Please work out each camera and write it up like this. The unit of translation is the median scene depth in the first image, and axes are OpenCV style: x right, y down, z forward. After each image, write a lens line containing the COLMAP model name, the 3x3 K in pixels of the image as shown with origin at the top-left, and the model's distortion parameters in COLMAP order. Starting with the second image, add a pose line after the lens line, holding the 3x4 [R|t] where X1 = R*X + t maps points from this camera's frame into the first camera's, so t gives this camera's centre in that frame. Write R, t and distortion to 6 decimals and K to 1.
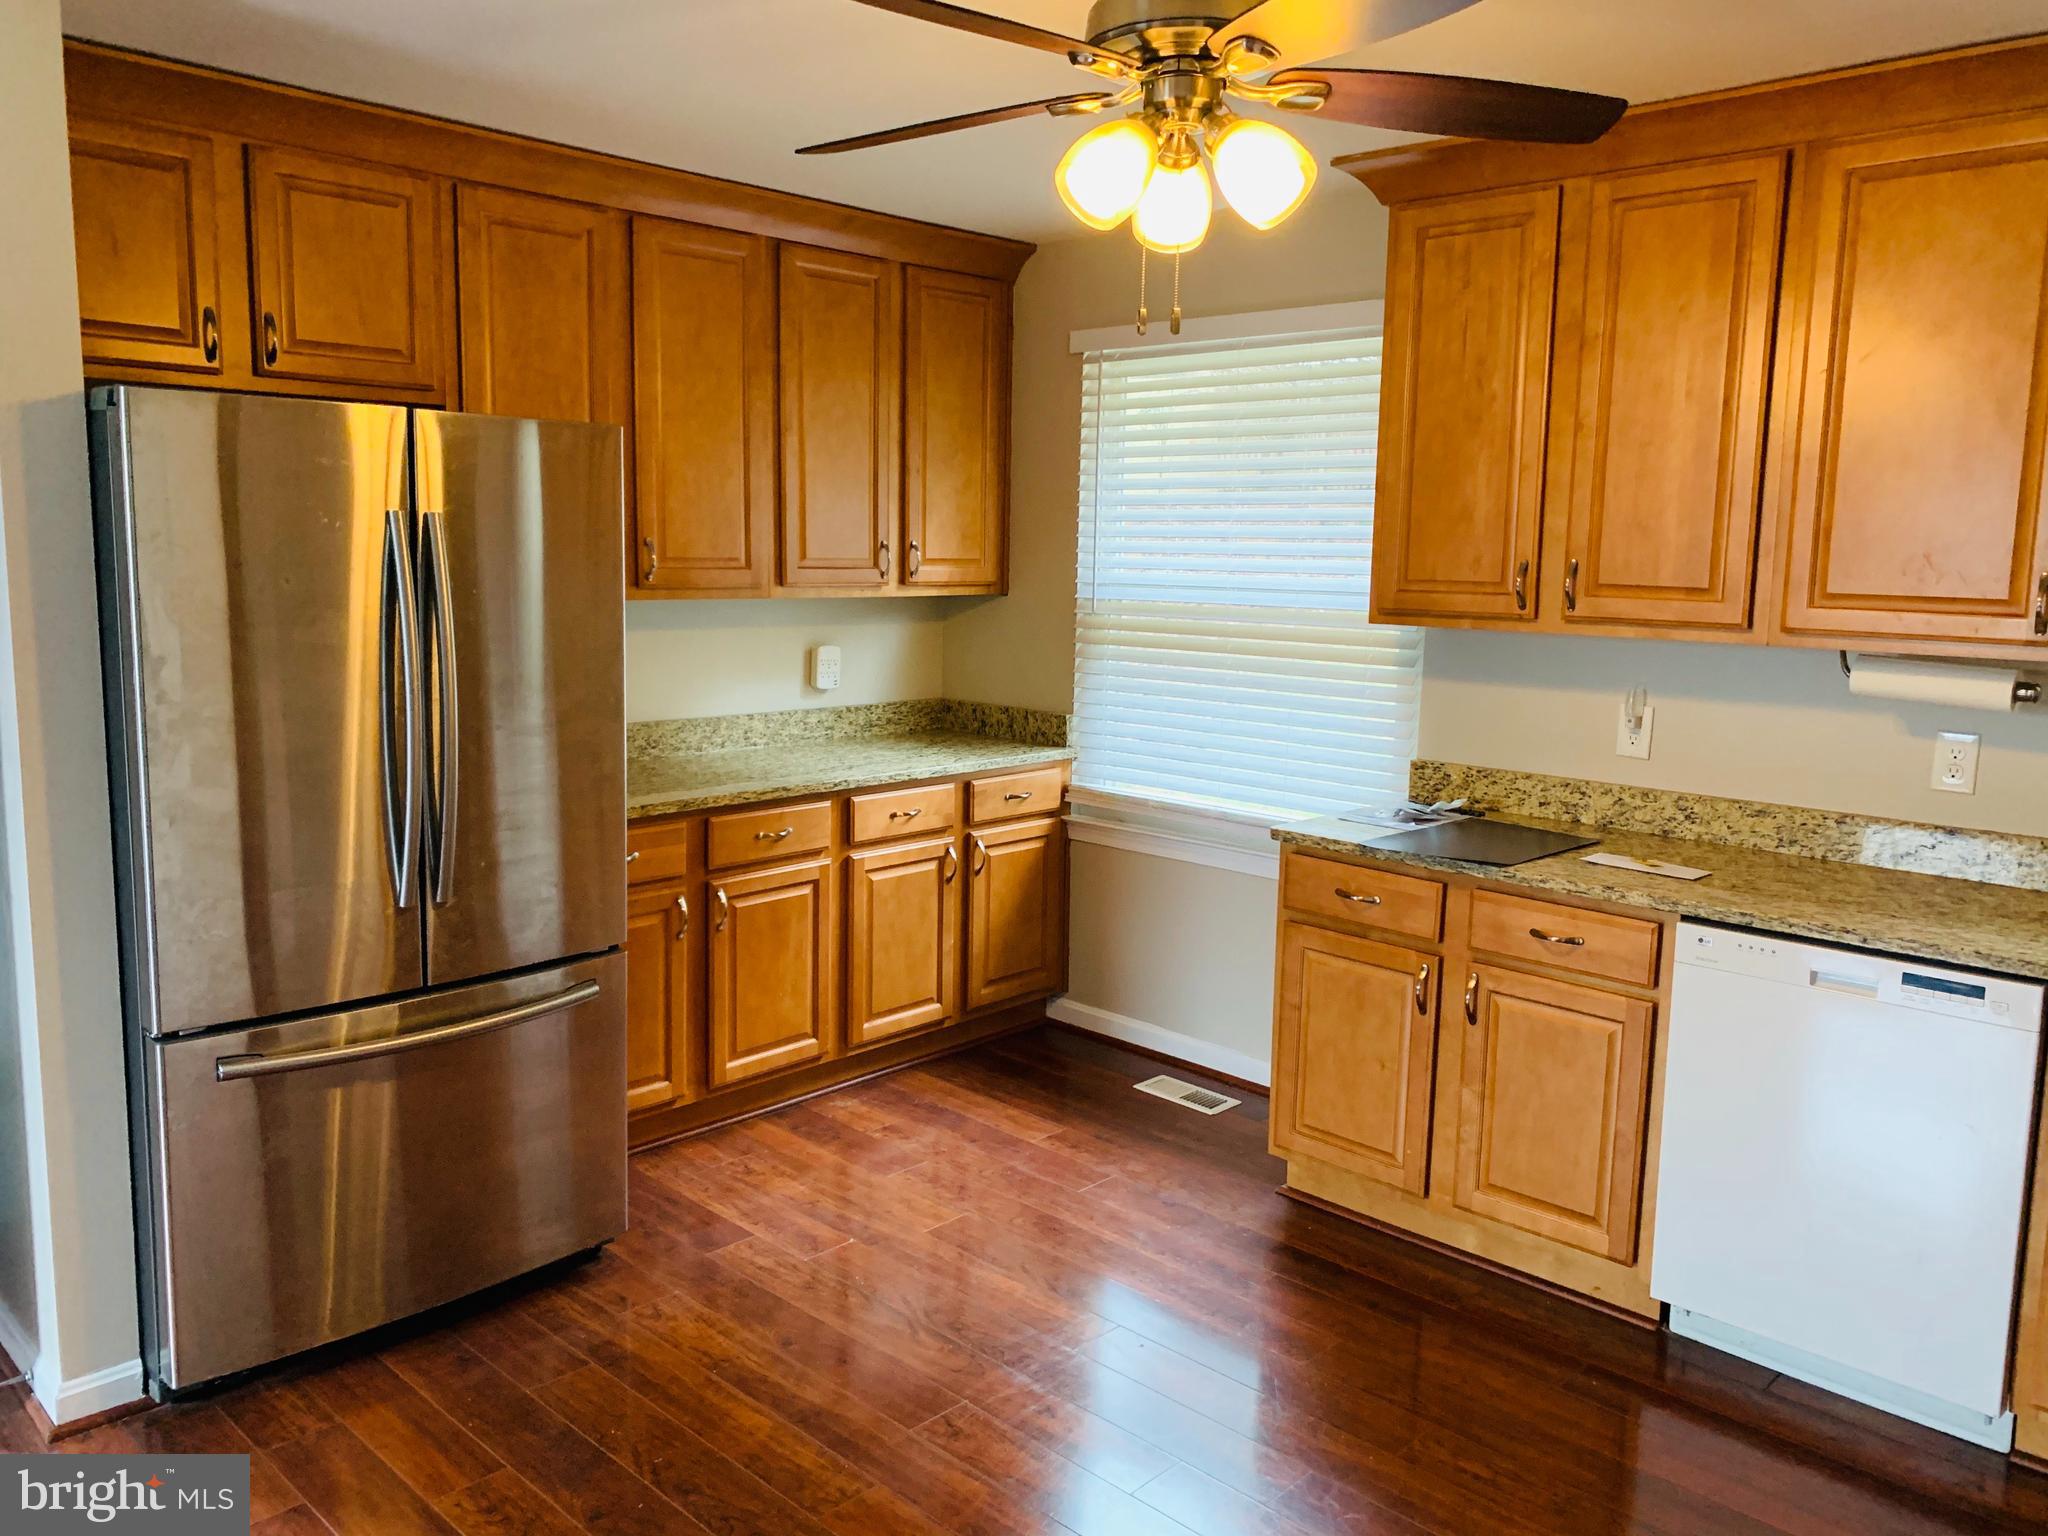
lens RADIAL K [[1543.1, 0, 1039.1], [0, 1543.1, 740.7], [0, 0, 1]] dist [0.117515, -0.241235]
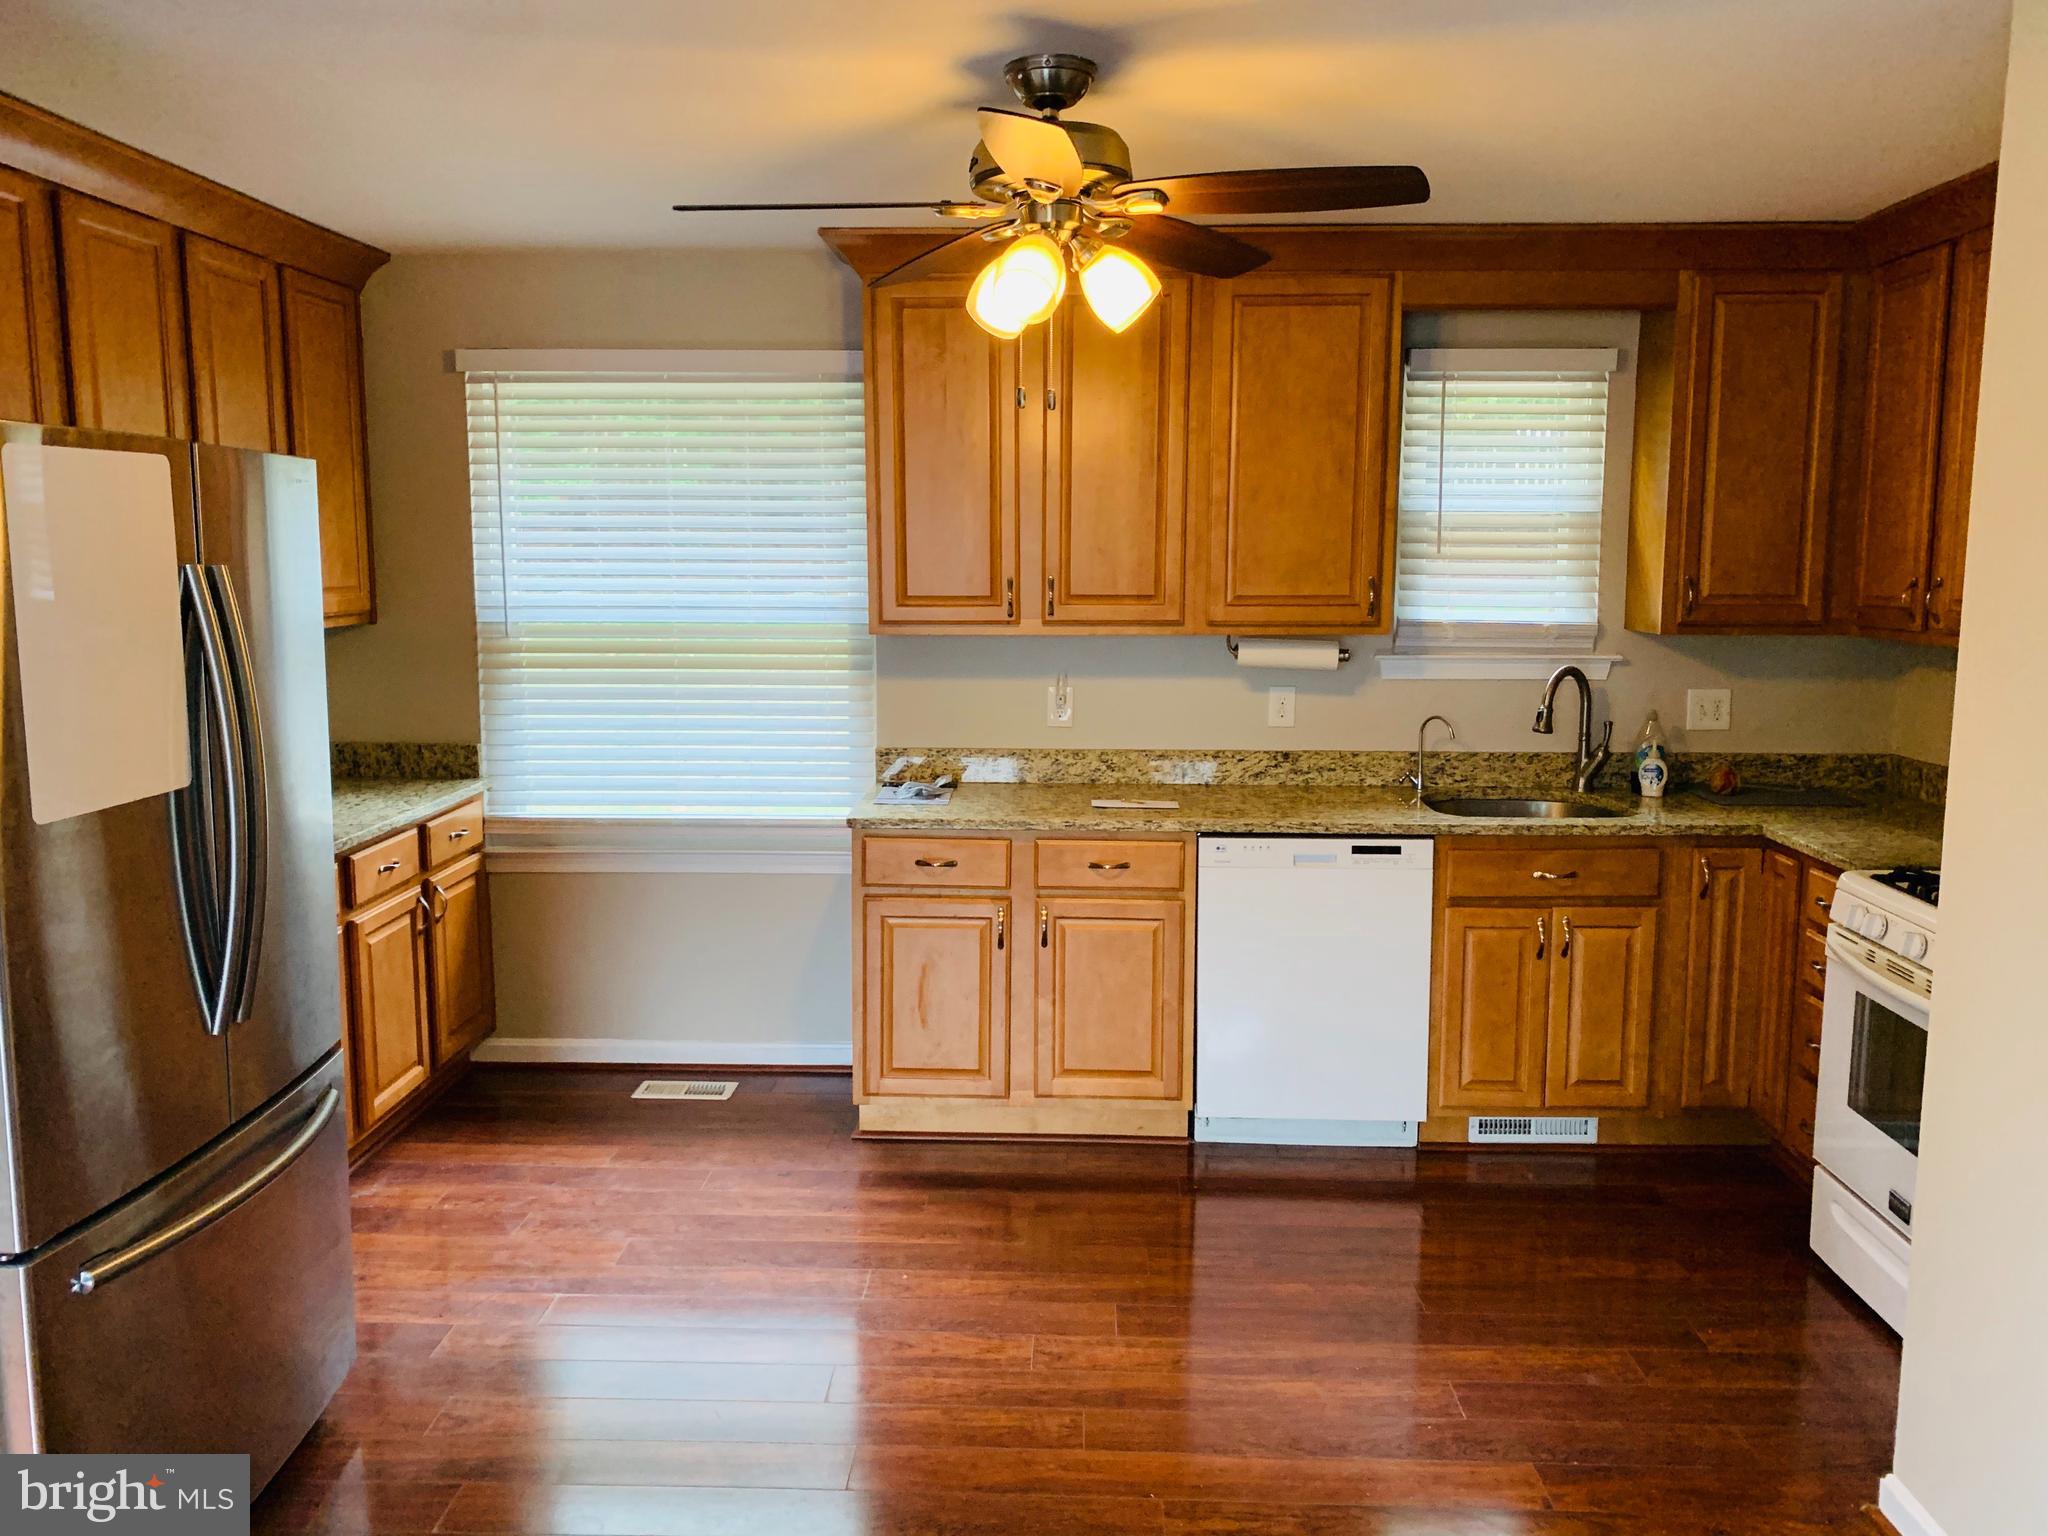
lens RADIAL K [[1543.1, 0, 1039.1], [0, 1543.1, 740.7], [0, 0, 1]] dist [0.117515, -0.241235]
pose [[0.743665, -0.100092, 0.661018, -0.475622], [0.098255, 0.994356, 0.040026, -0.030611], [-0.661293, 0.035182, 0.749302, 0.054278]]
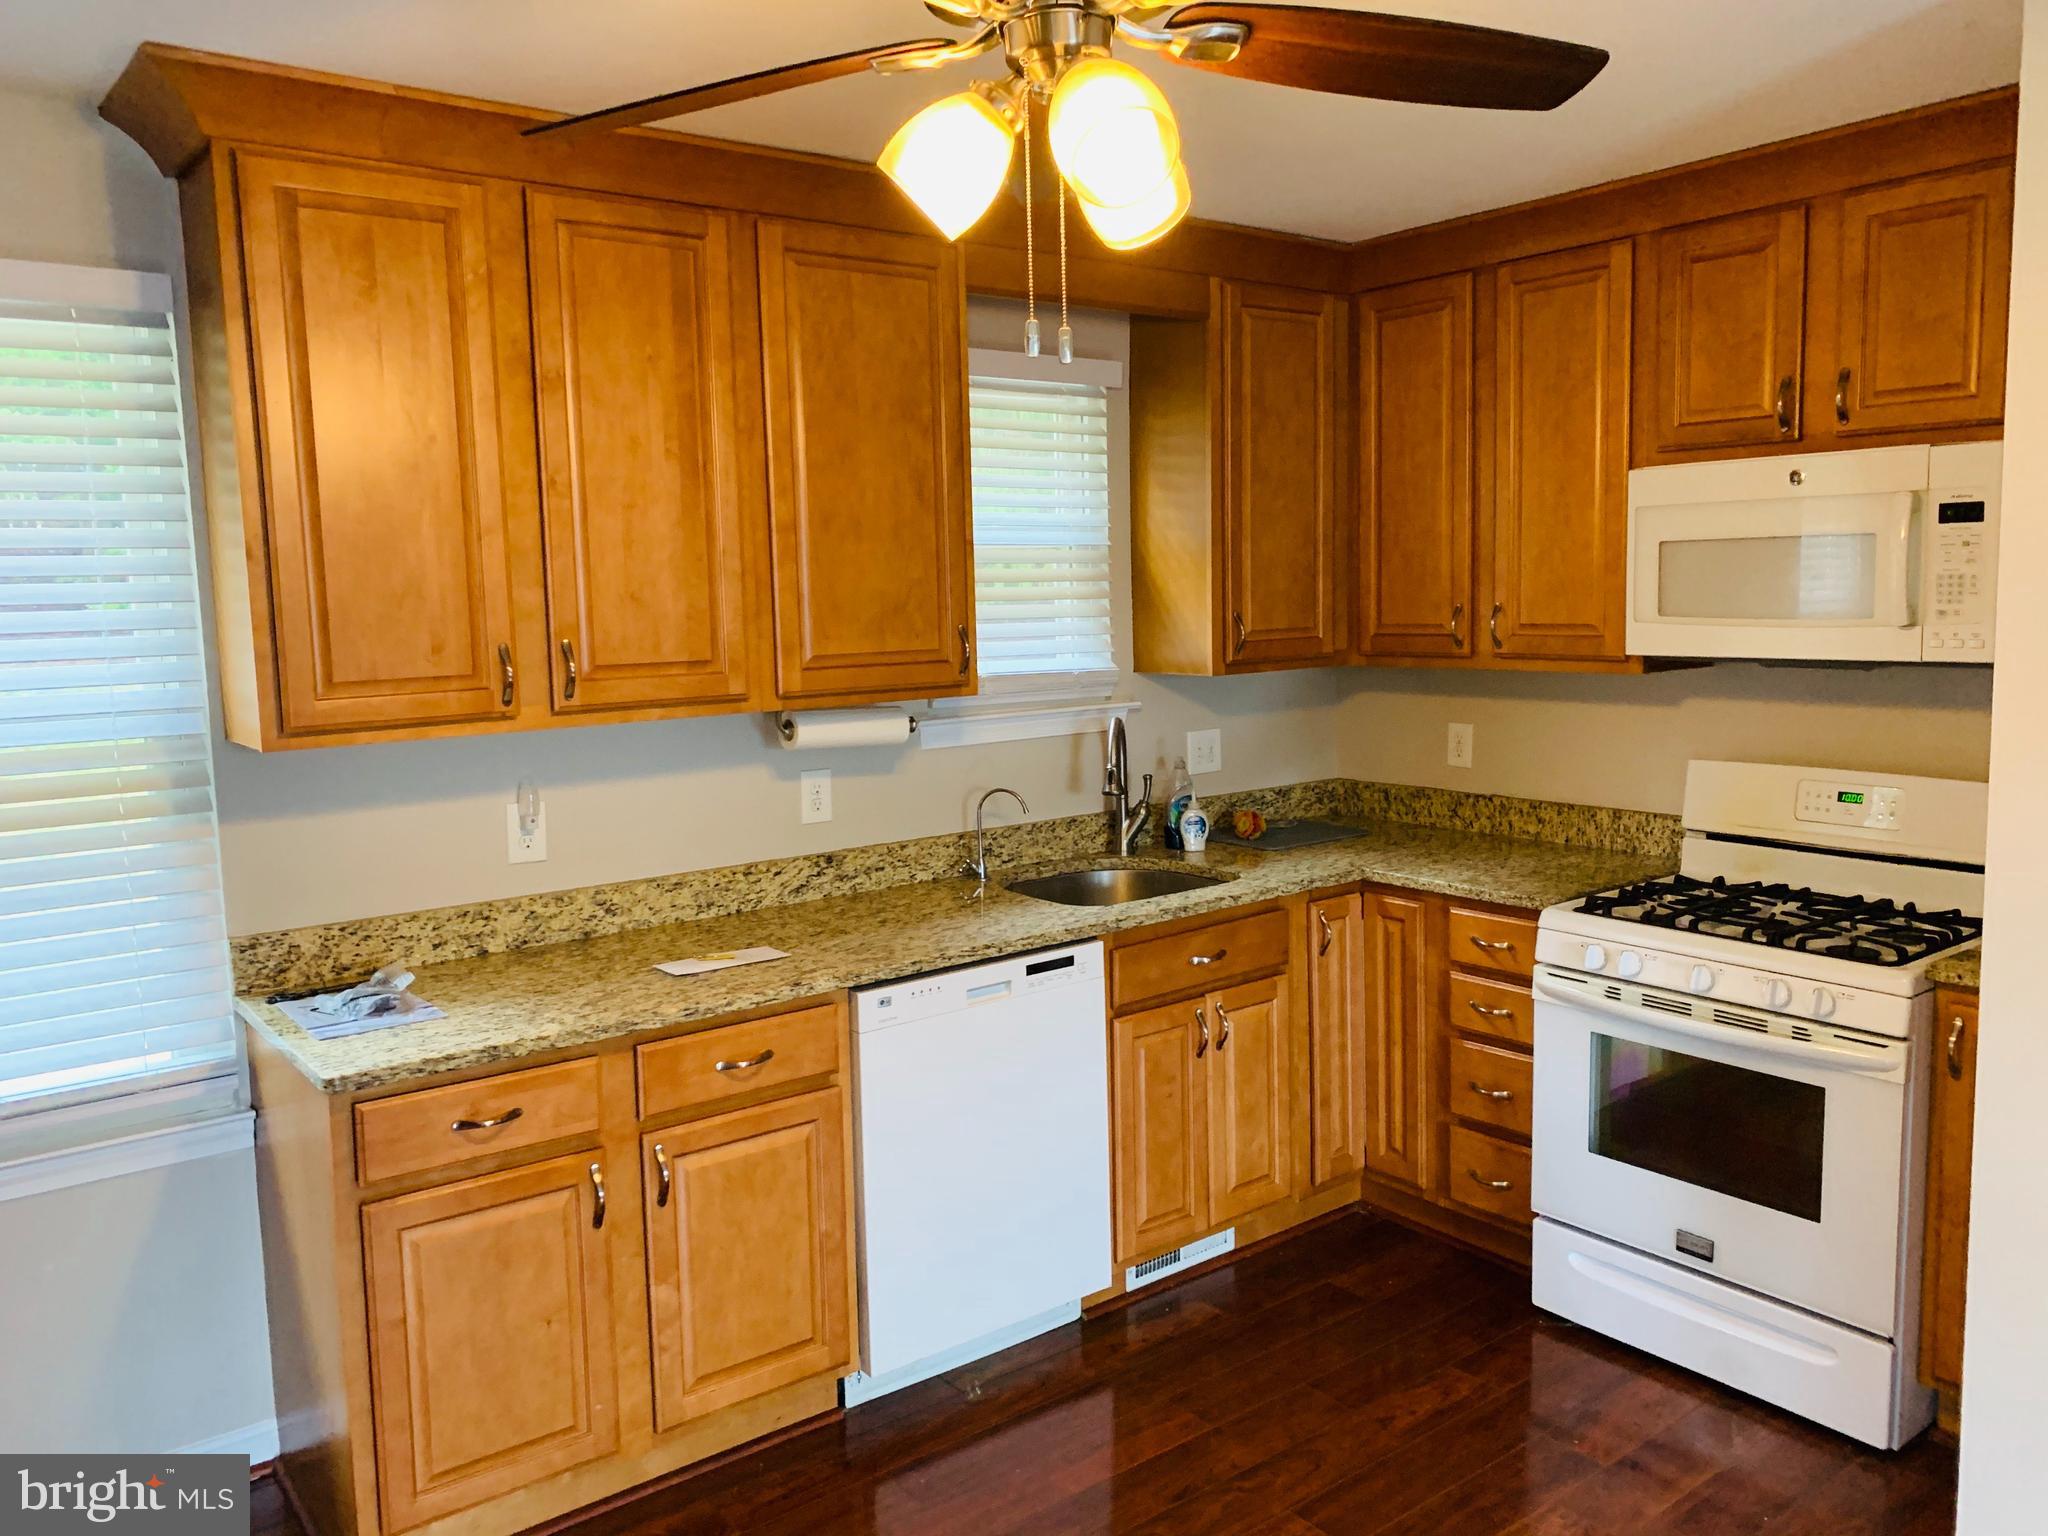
lens RADIAL K [[1543.1, 0, 1039.1], [0, 1543.1, 740.7], [0, 0, 1]] dist [0.117515, -0.241235]
pose [[0.140986, -0.124968, 0.982093, -0.419096], [0.152190, 0.982946, 0.103229, -0.101202], [-0.978244, 0.134911, 0.157601, 0.573296]]
